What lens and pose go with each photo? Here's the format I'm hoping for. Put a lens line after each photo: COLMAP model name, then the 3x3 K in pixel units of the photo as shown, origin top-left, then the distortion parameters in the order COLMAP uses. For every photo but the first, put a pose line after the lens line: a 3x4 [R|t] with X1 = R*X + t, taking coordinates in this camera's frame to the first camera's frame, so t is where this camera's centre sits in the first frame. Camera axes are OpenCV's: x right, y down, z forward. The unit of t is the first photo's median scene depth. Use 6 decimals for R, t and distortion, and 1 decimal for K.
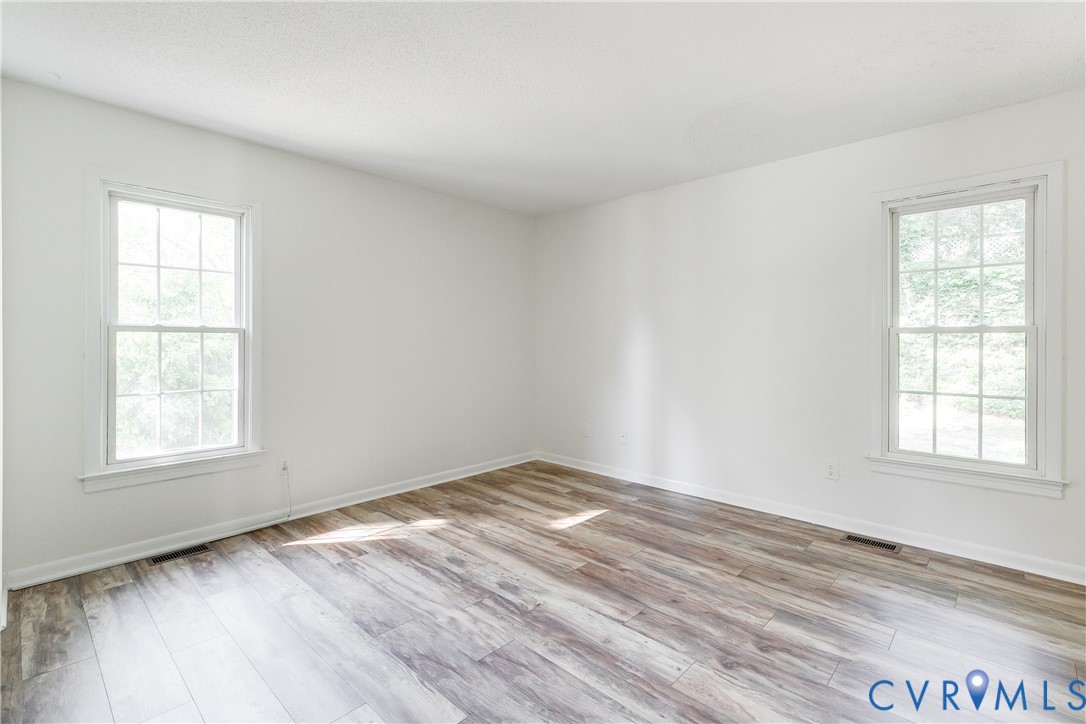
lens RADIAL K [[493.2, 0, 555.1], [0, 493.2, 348.8], [0, 0, 1]] dist [0.014348, -0.003544]
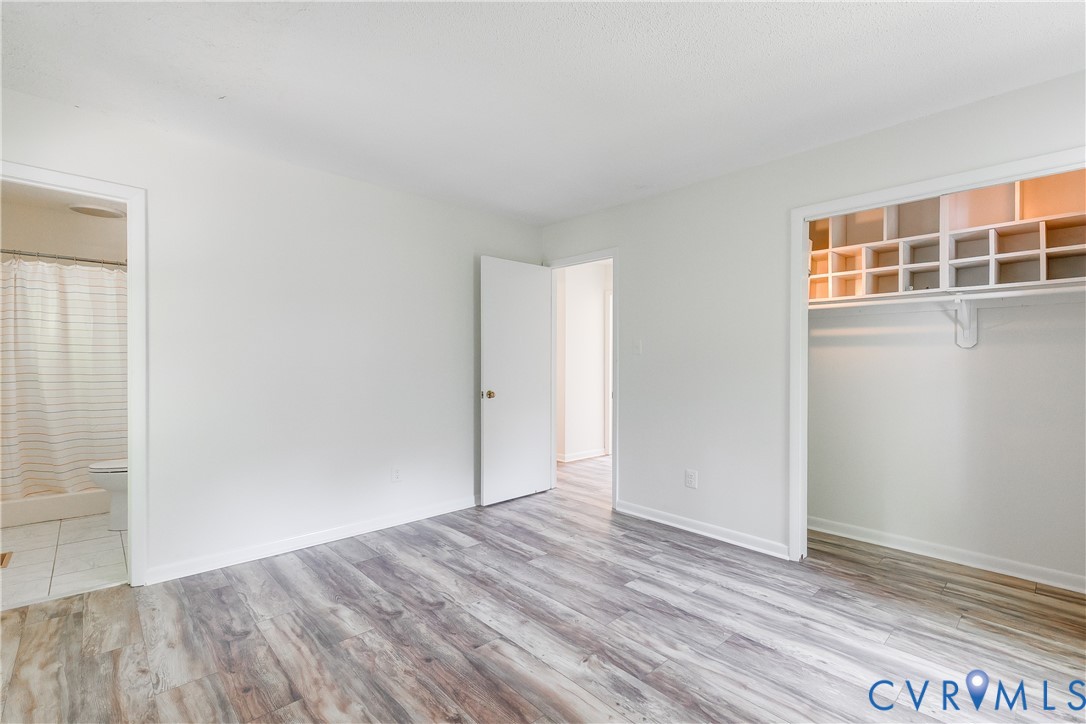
lens RADIAL K [[493.2, 0, 543.8], [0, 493.2, 365.0], [0, 0, 1]] dist [0.014348, -0.003544]
pose [[-0.996397, -0.007342, 0.084489, -0.029041], [-0.005440, 0.999727, 0.022721, -0.027064], [-0.084633, 0.022180, -0.996165, 1.812299]]
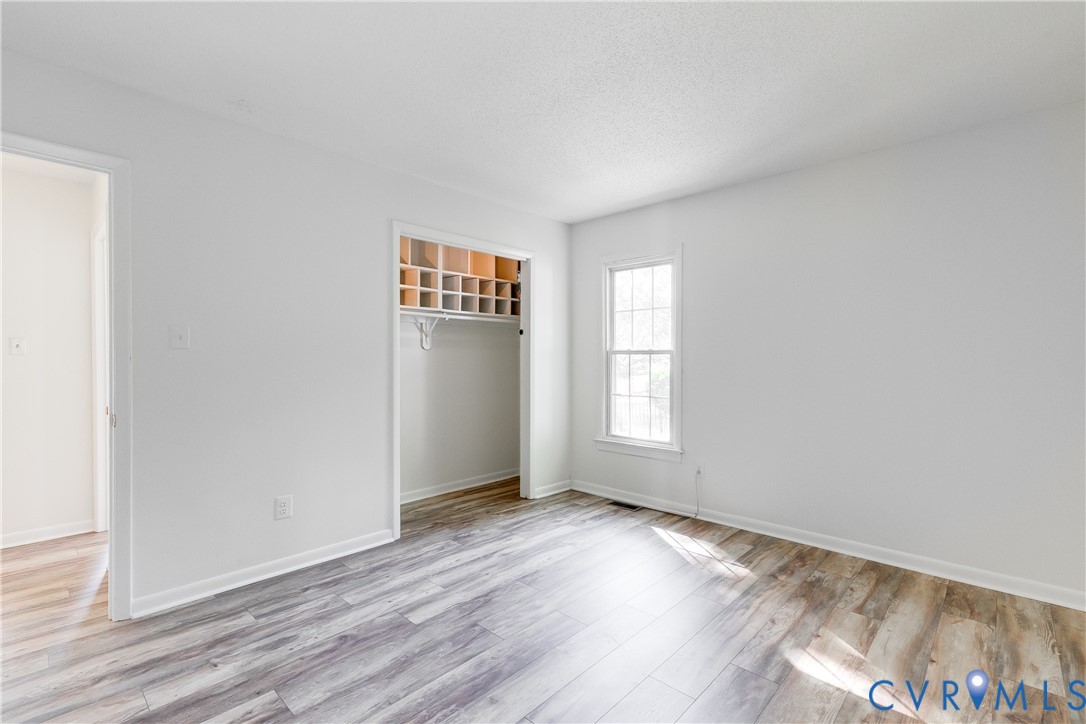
lens RADIAL K [[493.2, 0, 548.9], [0, 493.2, 366.0], [0, 0, 1]] dist [0.014348, -0.003544]
pose [[-0.006302, 0.010388, -0.999926, 0.834383], [-0.014640, 0.999838, 0.010480, -0.012946], [0.999873, 0.014705, -0.006149, 0.934207]]
